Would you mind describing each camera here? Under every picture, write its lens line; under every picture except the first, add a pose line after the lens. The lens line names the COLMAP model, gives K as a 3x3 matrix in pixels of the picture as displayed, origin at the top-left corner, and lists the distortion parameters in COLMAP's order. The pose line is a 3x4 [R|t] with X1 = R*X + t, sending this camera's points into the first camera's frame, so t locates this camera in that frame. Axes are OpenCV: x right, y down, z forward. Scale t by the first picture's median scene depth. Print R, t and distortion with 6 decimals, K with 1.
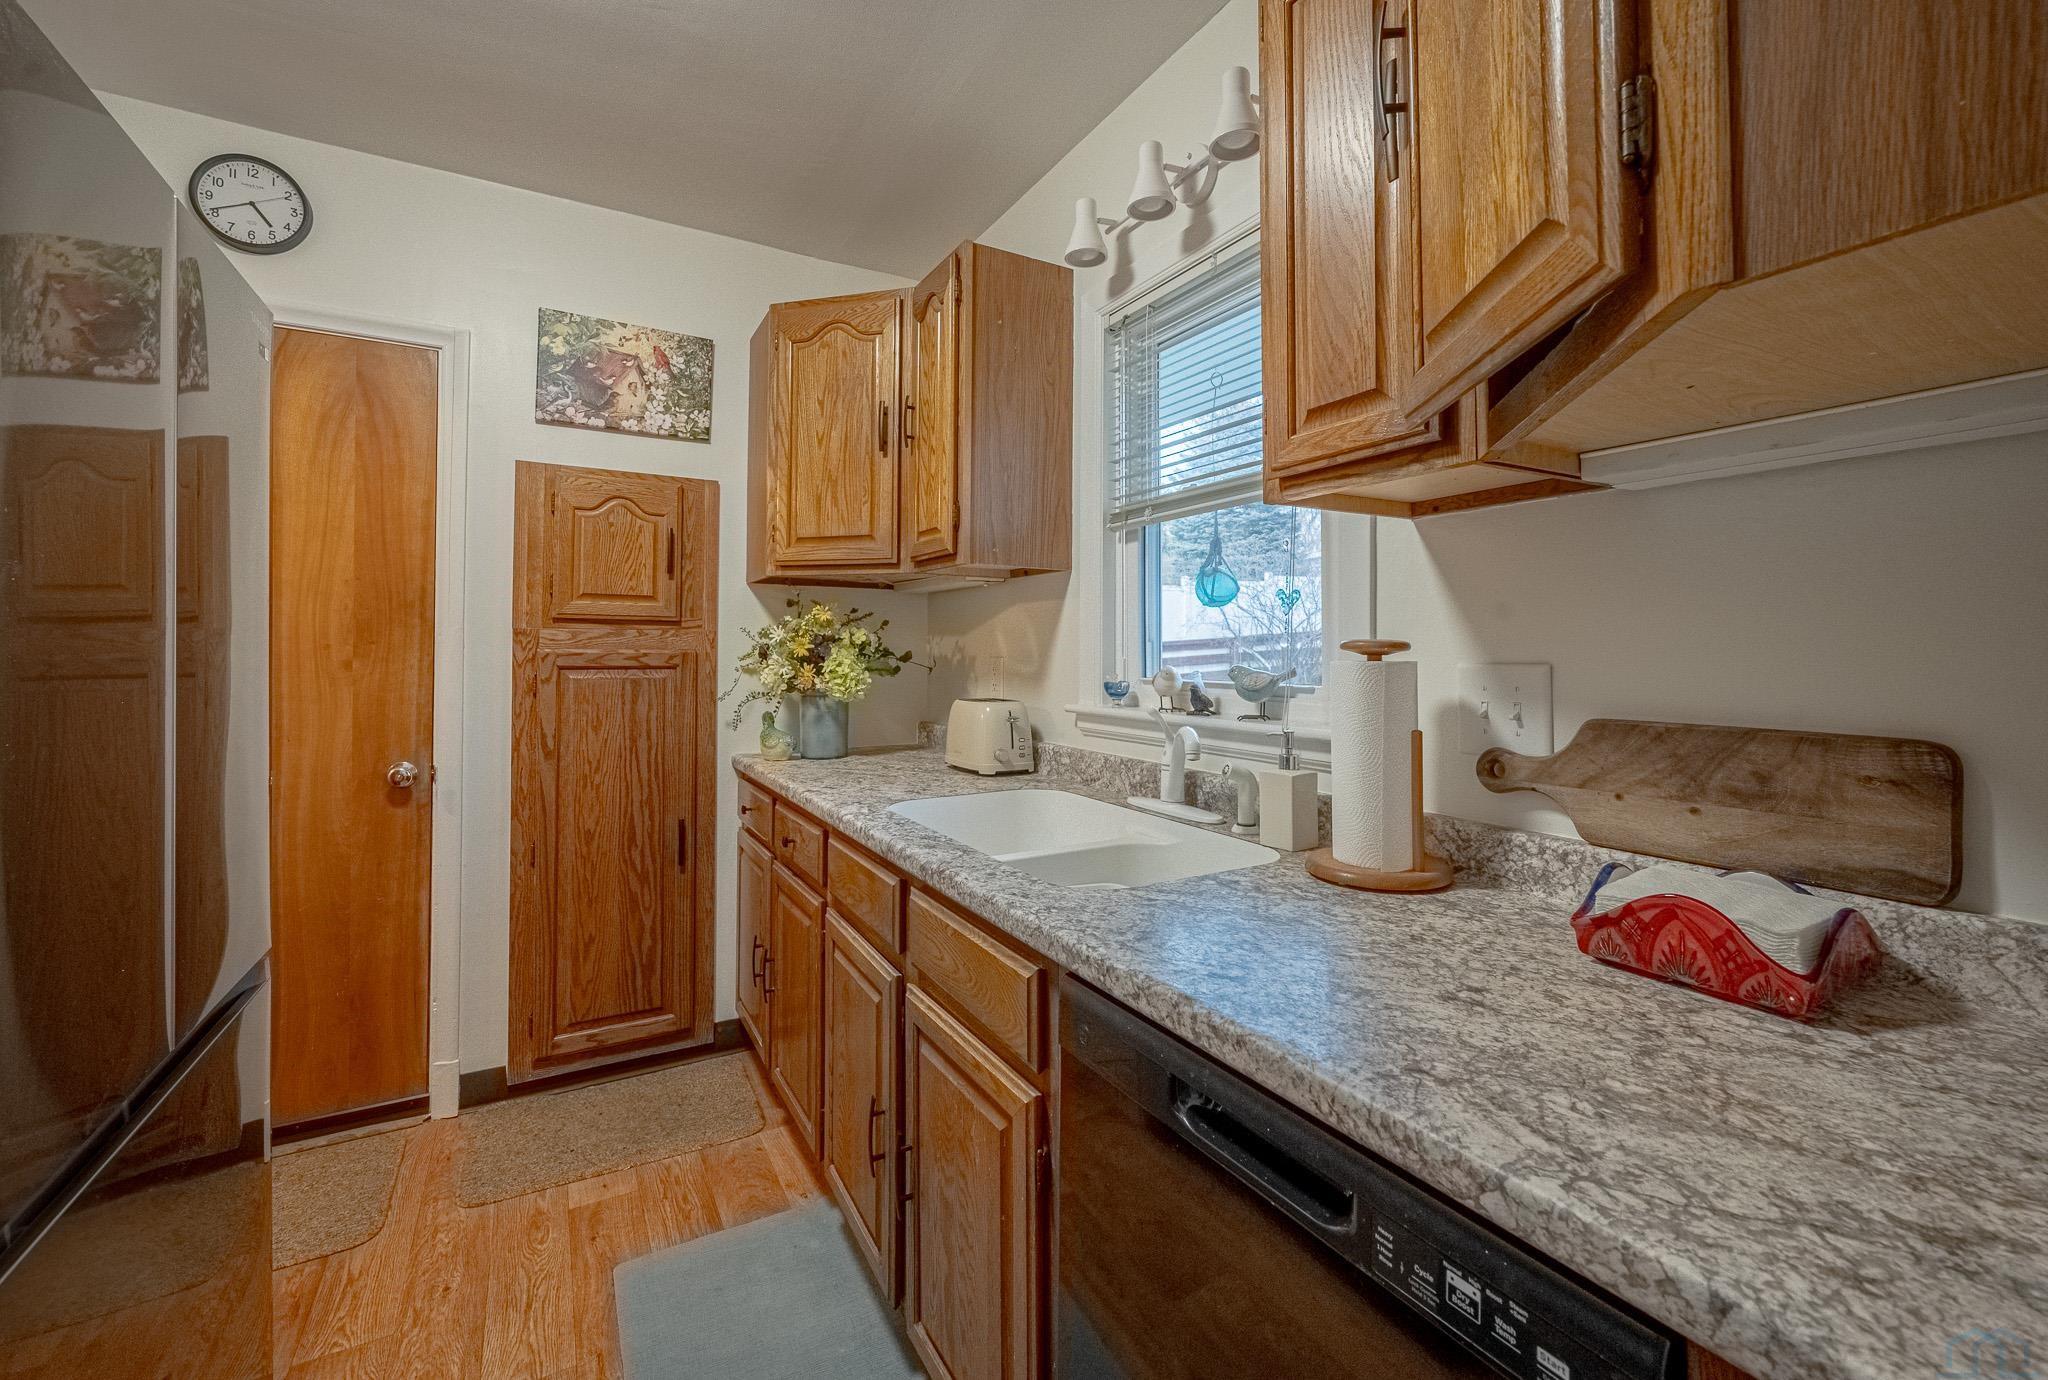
lens RADIAL K [[846.3, 0, 1021.1], [0, 846.3, 637.0], [0, 0, 1]] dist [0.000314, -0.000096]
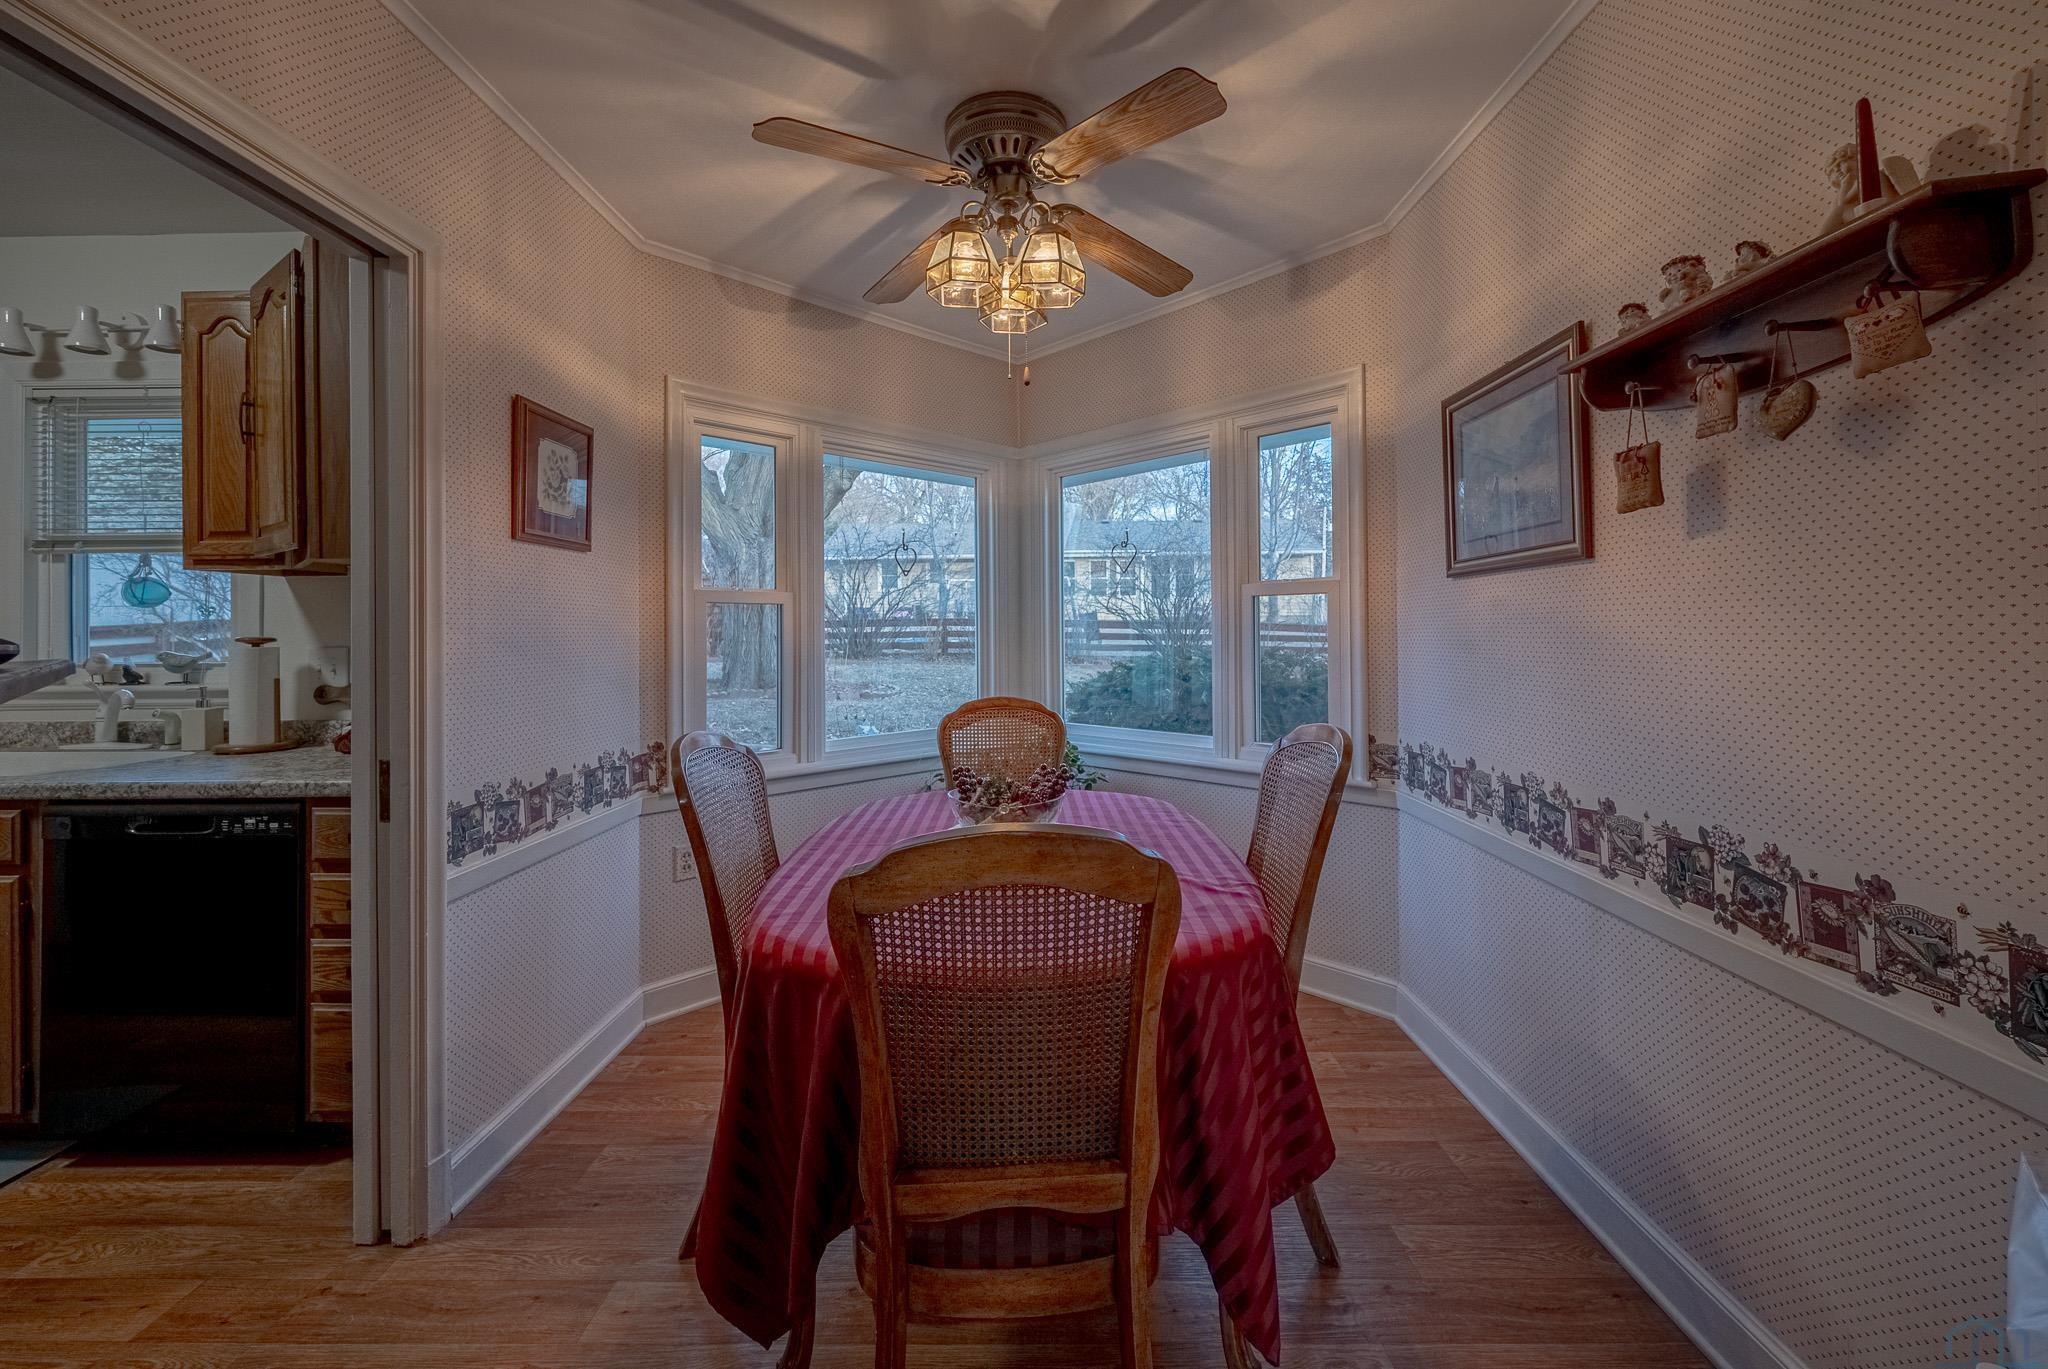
lens RADIAL K [[843.8, 0, 1020.1], [0, 843.8, 629.6], [0, 0, 1]] dist [-0.000941, -0.000015]
pose [[0.505586, 0.000460, 0.862776, -0.325566], [-0.007761, 0.999962, 0.004015, -0.030224], [-0.862741, -0.008726, 0.505570, -1.293319]]
